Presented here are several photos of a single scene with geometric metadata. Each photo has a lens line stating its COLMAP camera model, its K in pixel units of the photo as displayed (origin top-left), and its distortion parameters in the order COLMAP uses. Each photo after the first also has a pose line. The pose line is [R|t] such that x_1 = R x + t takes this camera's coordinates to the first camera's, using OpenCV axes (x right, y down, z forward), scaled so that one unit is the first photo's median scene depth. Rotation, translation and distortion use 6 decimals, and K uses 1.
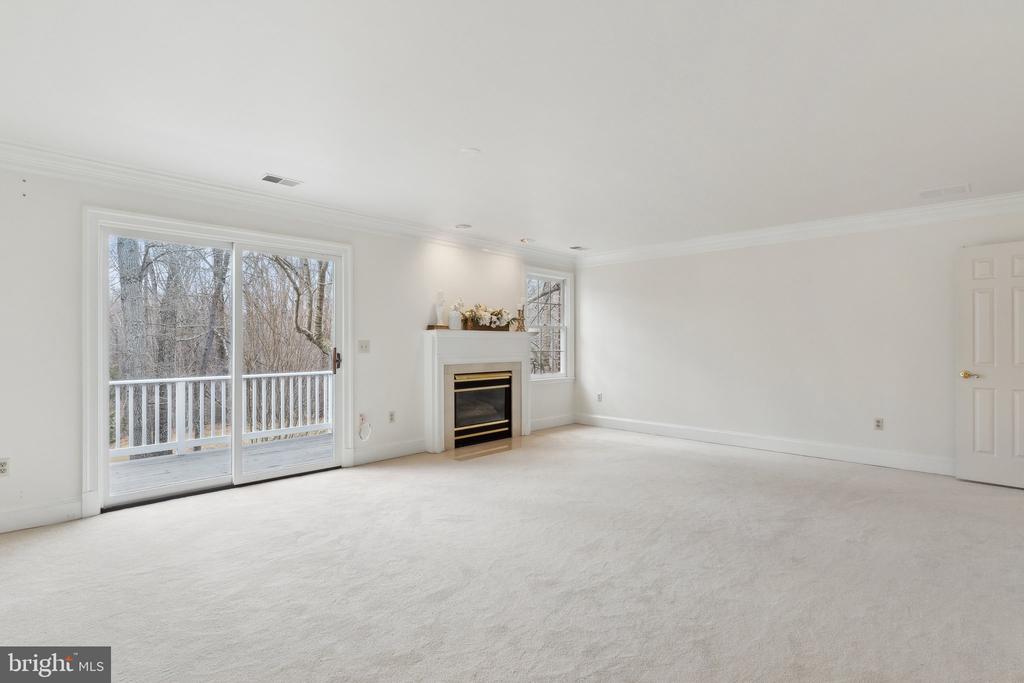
lens RADIAL K [[491.4, 0, 512.0], [0, 491.4, 341.5], [0, 0, 1]] dist [-0.000561, -0.000072]
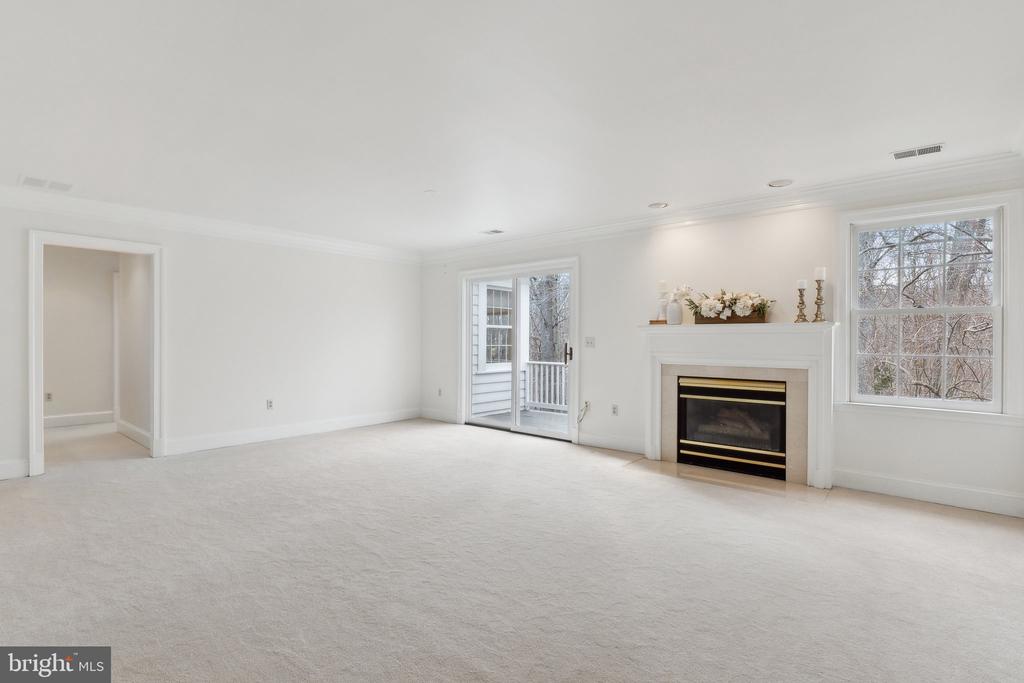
lens RADIAL K [[491.4, 0, 512.0], [0, 491.4, 341.5], [0, 0, 1]] dist [-0.000561, -0.000072]
pose [[0.073069, 0.003719, -0.997320, 0.720416], [-0.002502, 0.999991, 0.003546, 0.003870], [0.997324, 0.002236, 0.073078, 0.650514]]
